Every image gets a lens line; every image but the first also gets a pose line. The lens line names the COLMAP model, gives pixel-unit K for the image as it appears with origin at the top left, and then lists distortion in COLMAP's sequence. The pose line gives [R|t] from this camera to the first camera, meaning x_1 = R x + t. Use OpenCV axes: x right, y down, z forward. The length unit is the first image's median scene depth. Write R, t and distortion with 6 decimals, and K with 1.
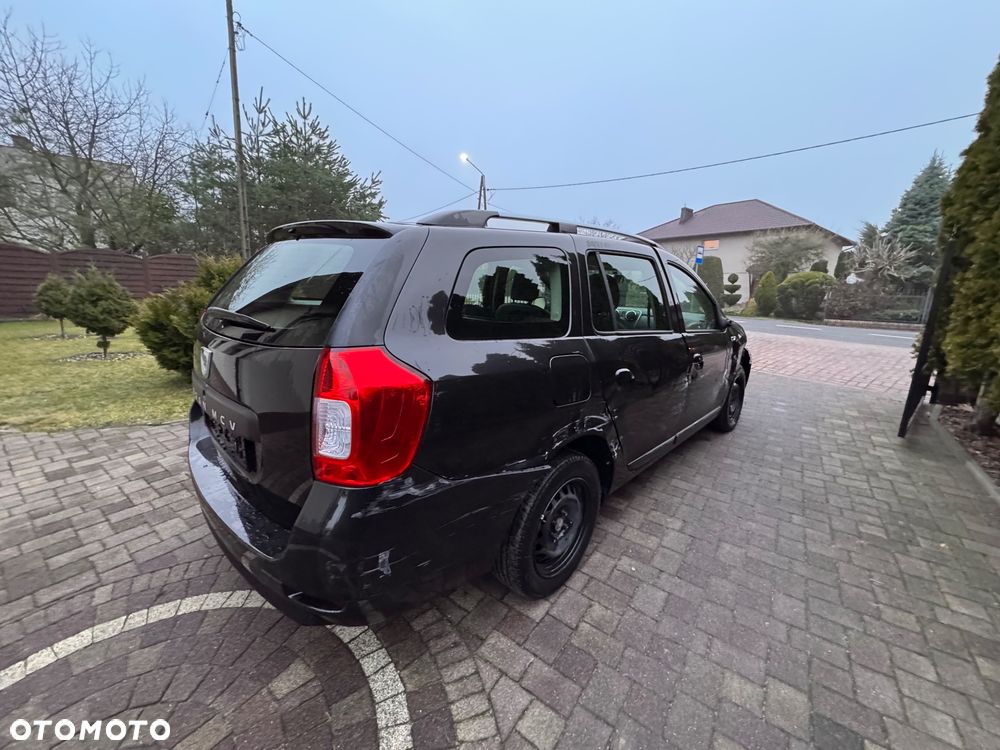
lens RADIAL K [[401.3, 0, 499.0], [0, 401.3, 374.3], [0, 0, 1]] dist [-0.000124, -0.000104]
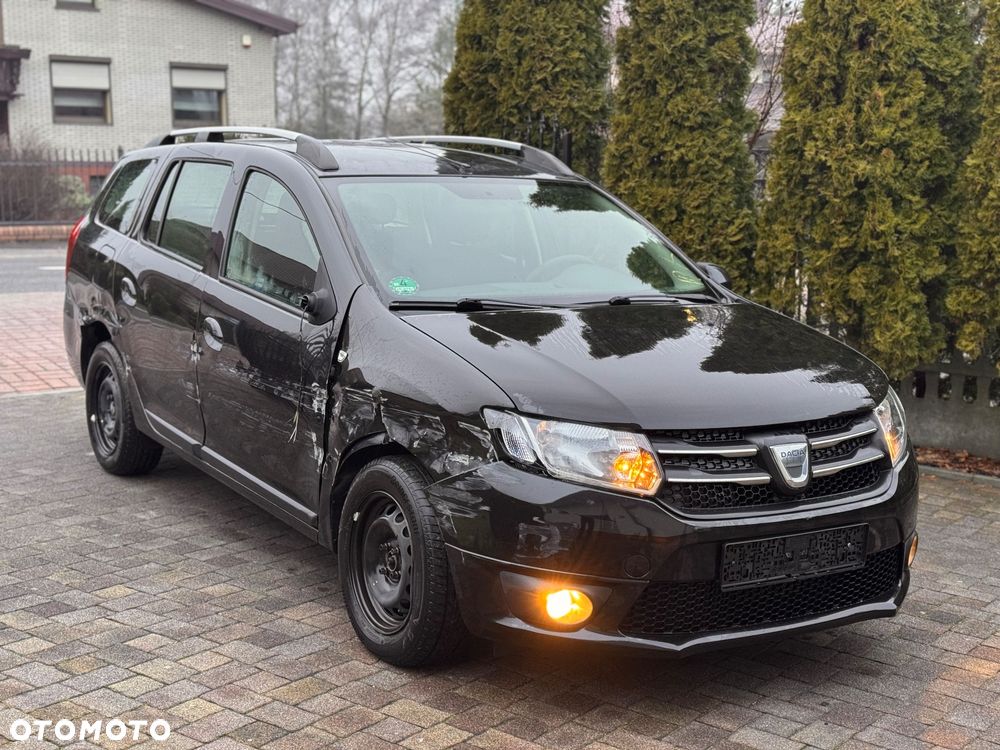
lens RADIAL K [[1388.1, 0, 500.0], [0, 1388.1, 375.0], [0, 0, 1]] dist [0.223045, -0.467626]
pose [[-0.243979, 0.118612, -0.962500, 1.972362], [-0.272933, 0.943977, 0.185514, -0.390255], [0.930581, 0.307960, -0.197937, 1.507857]]
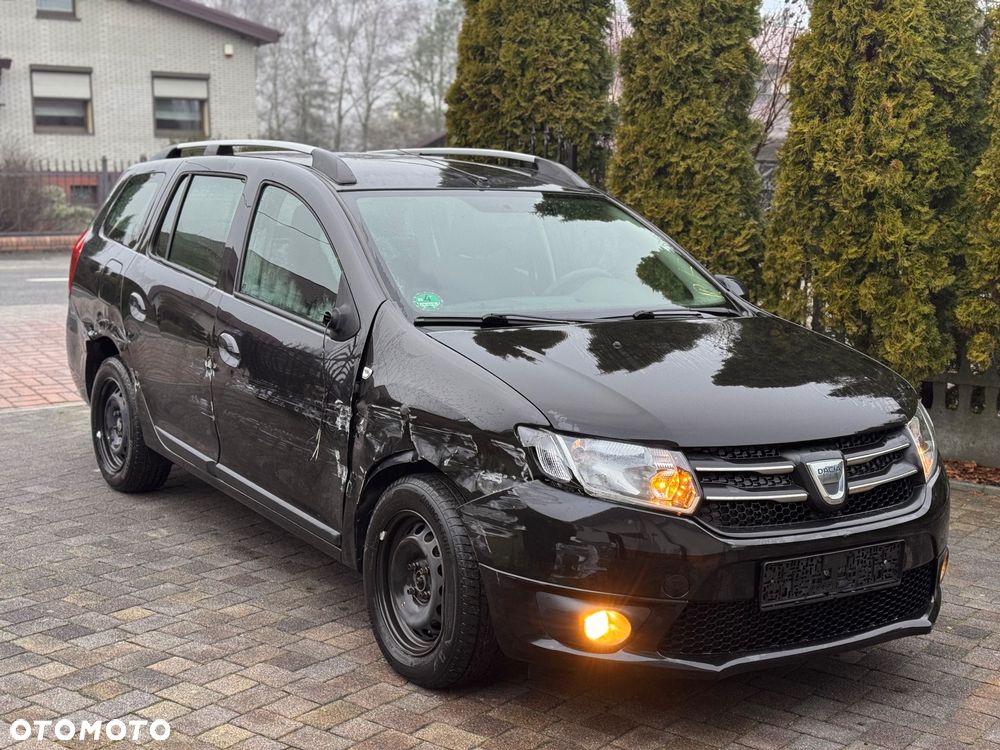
lens RADIAL K [[1386.2, 0, 504.2], [0, 1386.2, 370.1], [0, 0, 1]] dist [0.228421, -0.491818]
pose [[-0.225330, 0.111531, -0.967878, 1.965814], [-0.270943, 0.947066, 0.172210, -0.382100], [0.935851, 0.301043, -0.183184, 1.455115]]
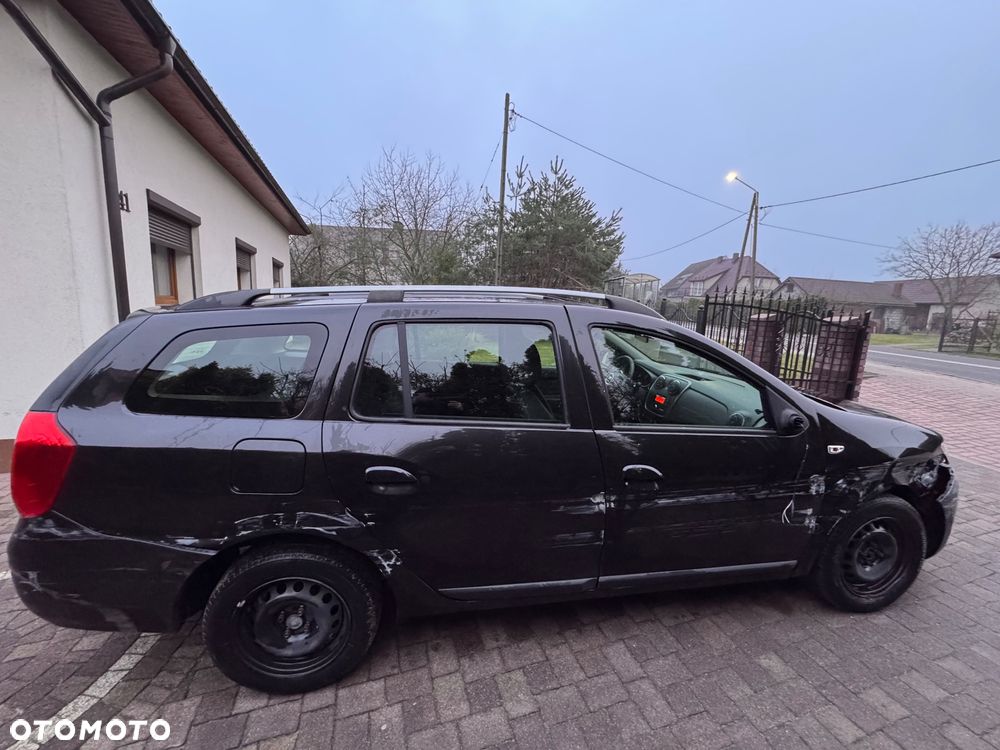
lens RADIAL K [[400.2, 0, 499.2], [0, 400.2, 374.3], [0, 0, 1]] dist [0.000435, -0.000332]
pose [[0.800205, 0.093932, -0.592324, 0.562786], [-0.136101, 0.990332, -0.026819, -0.122659], [0.584078, 0.102076, 0.805253, 0.272714]]
